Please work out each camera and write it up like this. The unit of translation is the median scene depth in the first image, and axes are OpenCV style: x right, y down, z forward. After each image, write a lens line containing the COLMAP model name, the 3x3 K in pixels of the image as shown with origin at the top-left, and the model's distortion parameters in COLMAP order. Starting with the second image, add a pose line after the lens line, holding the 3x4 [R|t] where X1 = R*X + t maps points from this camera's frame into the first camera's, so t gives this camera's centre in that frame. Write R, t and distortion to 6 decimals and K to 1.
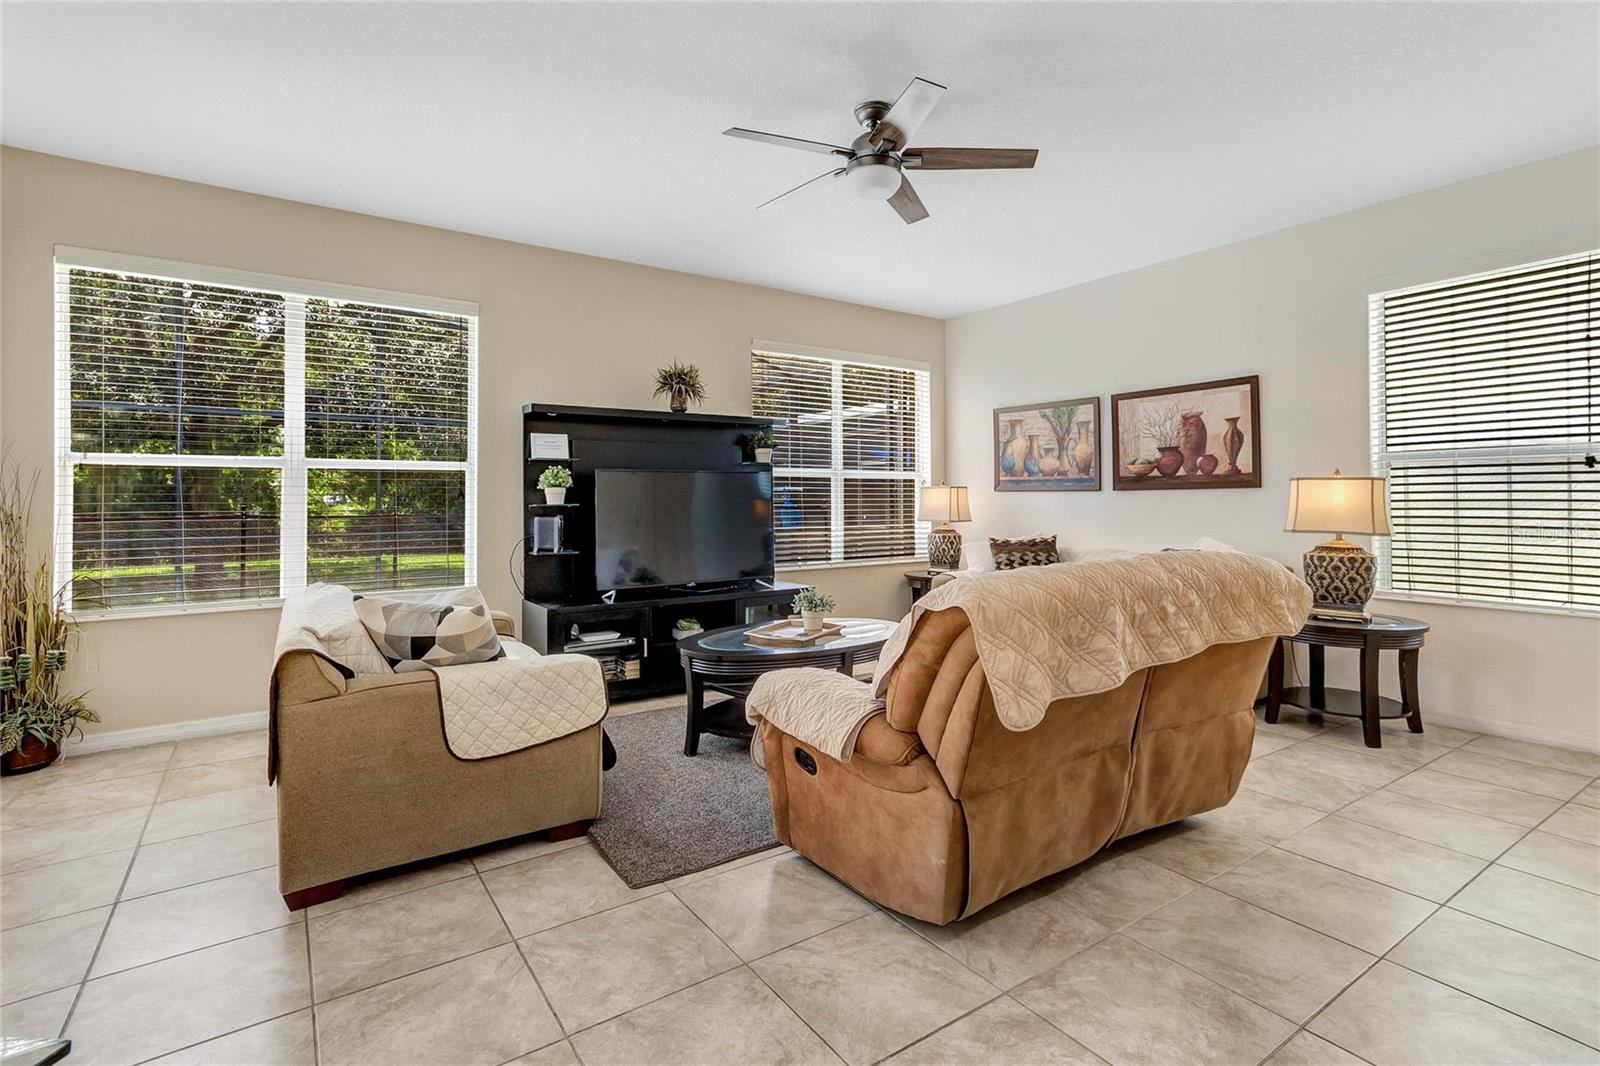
lens RADIAL K [[764.3, 0, 807.4], [0, 764.3, 503.0], [0, 0, 1]] dist [-0.000155, 0.019055]
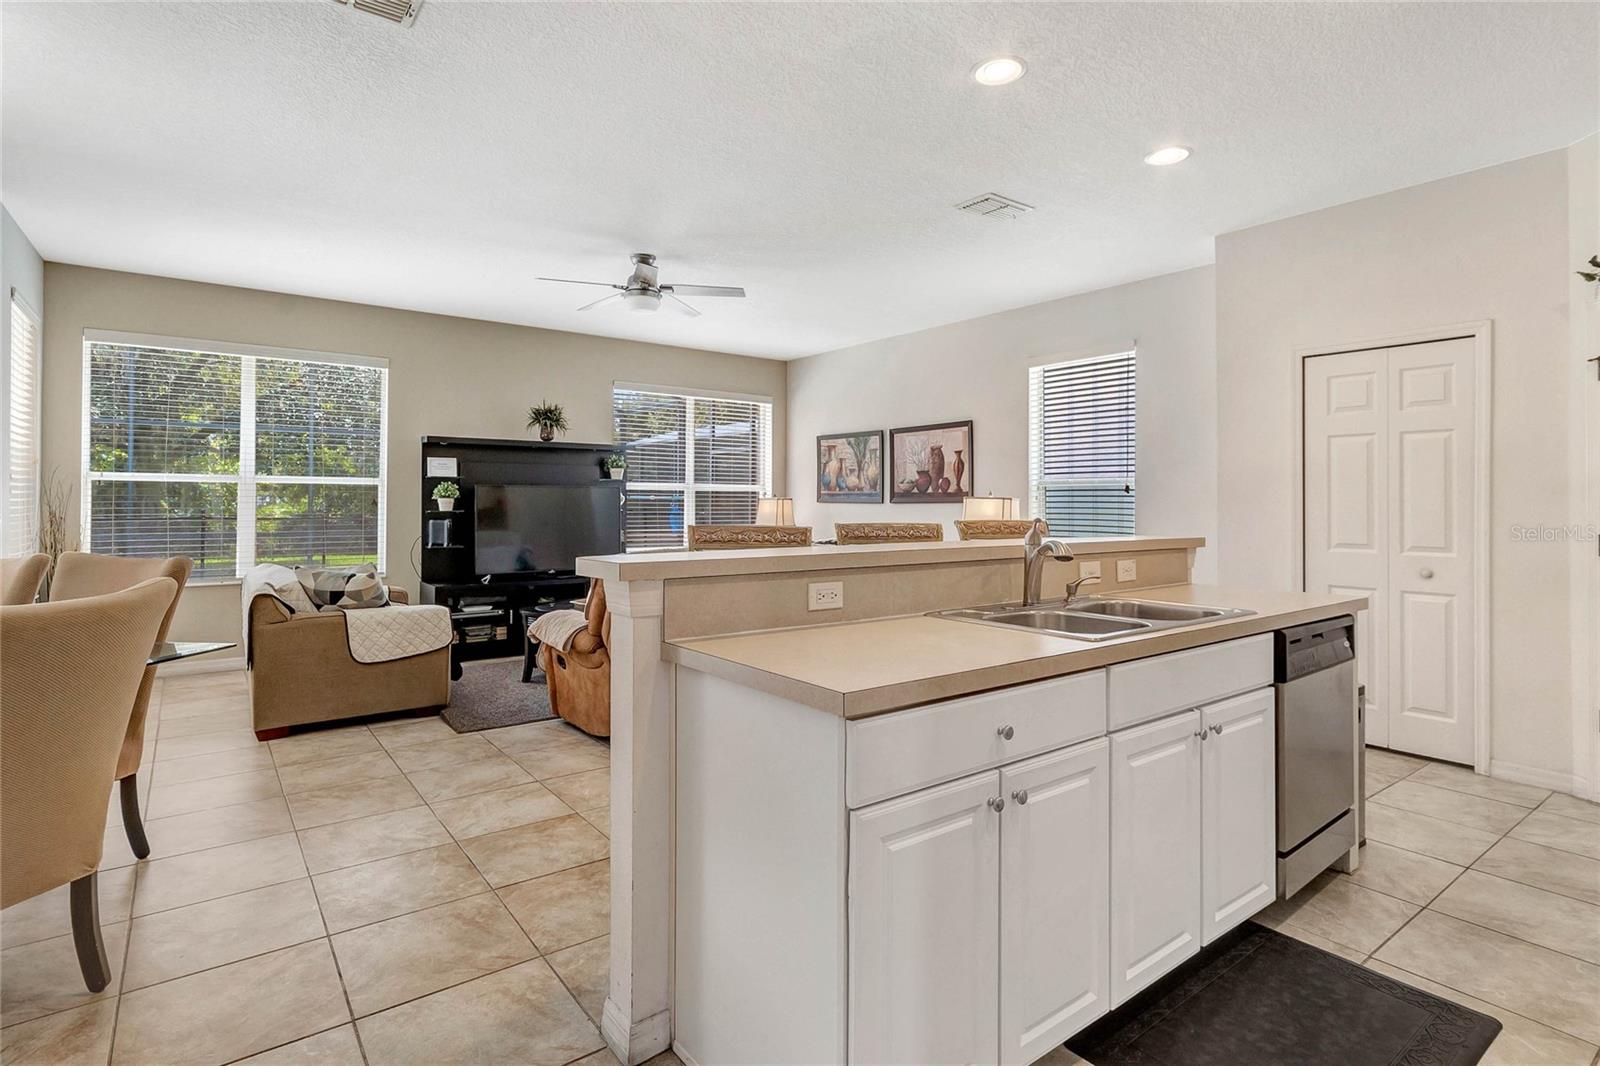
lens RADIAL K [[807.7, 0, 804.3], [0, 807.7, 509.3], [0, 0, 1]] dist [0.012018, 0.000371]
pose [[0.999304, 0.008562, 0.036319, 0.236173], [-0.008656, 0.999960, 0.002437, -0.009150], [-0.036297, -0.002750, 0.999337, -0.422016]]
